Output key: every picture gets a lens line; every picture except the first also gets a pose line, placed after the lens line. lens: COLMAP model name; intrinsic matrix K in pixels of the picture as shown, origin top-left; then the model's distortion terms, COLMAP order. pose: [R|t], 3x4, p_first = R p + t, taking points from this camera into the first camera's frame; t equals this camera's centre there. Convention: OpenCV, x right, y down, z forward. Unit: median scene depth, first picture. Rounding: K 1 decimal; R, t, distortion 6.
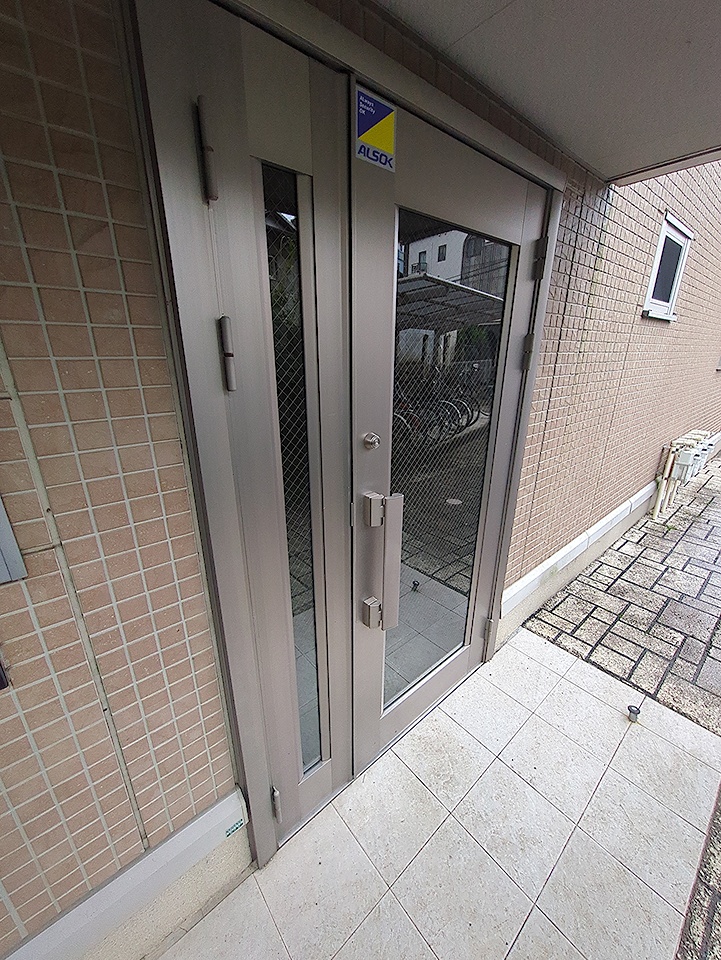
lens RADIAL K [[377.6, 0, 360.5], [0, 377.6, 480.0], [0, 0, 1]] dist [-0.000966, 0.000016]
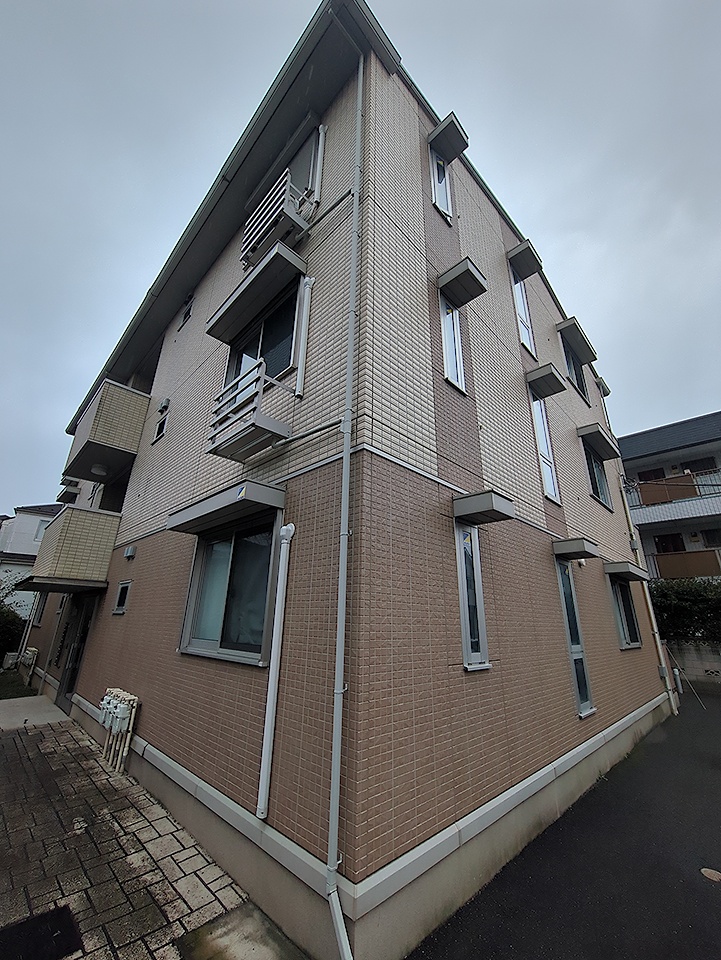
lens RADIAL K [[377.6, 0, 360.5], [0, 377.6, 480.0], [0, 0, 1]] dist [-0.000966, 0.000016]
pose [[0.082924, -0.347628, -0.933958, 3.439948], [-0.347639, 0.868223, -0.354027, -0.829906], [0.933954, 0.354038, -0.048852, 2.214874]]
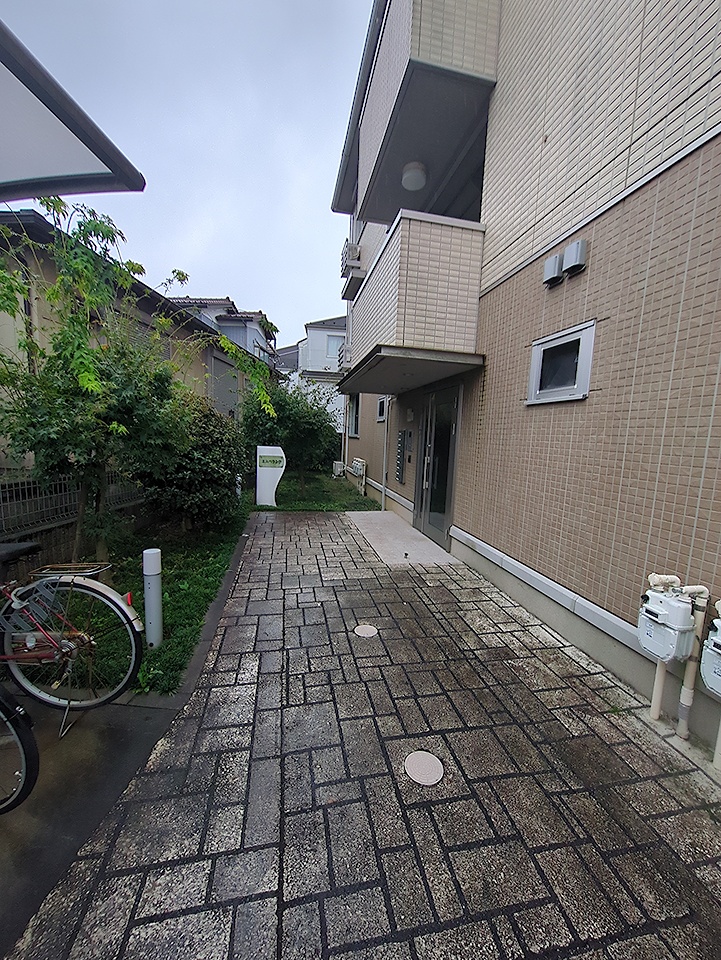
lens RADIAL K [[377.6, 0, 360.5], [0, 377.6, 480.0], [0, 0, 1]] dist [-0.000966, 0.000016]
pose [[-0.489138, 0.080303, -0.868502, 2.048210], [-0.329074, 0.905171, 0.269027, -0.308021], [0.807746, 0.417392, -0.416328, 1.054866]]
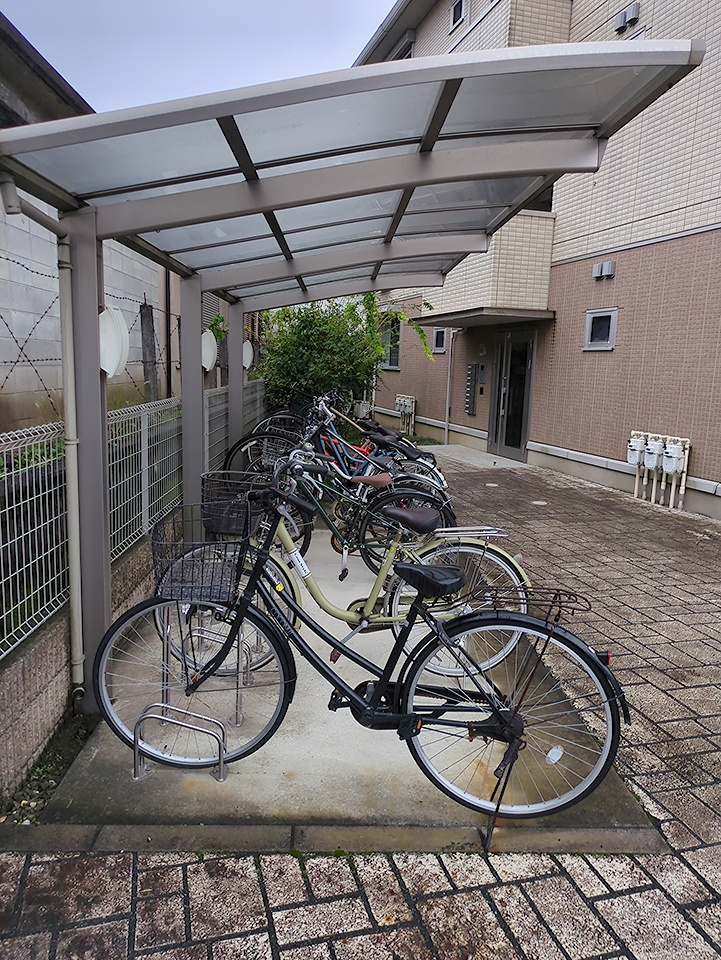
lens RADIAL K [[708.7, 0, 360.5], [0, 708.7, 480.0], [0, 0, 1]] dist [0.012668, -0.002360]
pose [[-0.412311, 0.126106, -0.902273, 4.569541], [-0.339127, 0.897957, 0.280473, -0.415020], [0.845572, 0.421628, -0.327472, 1.390658]]
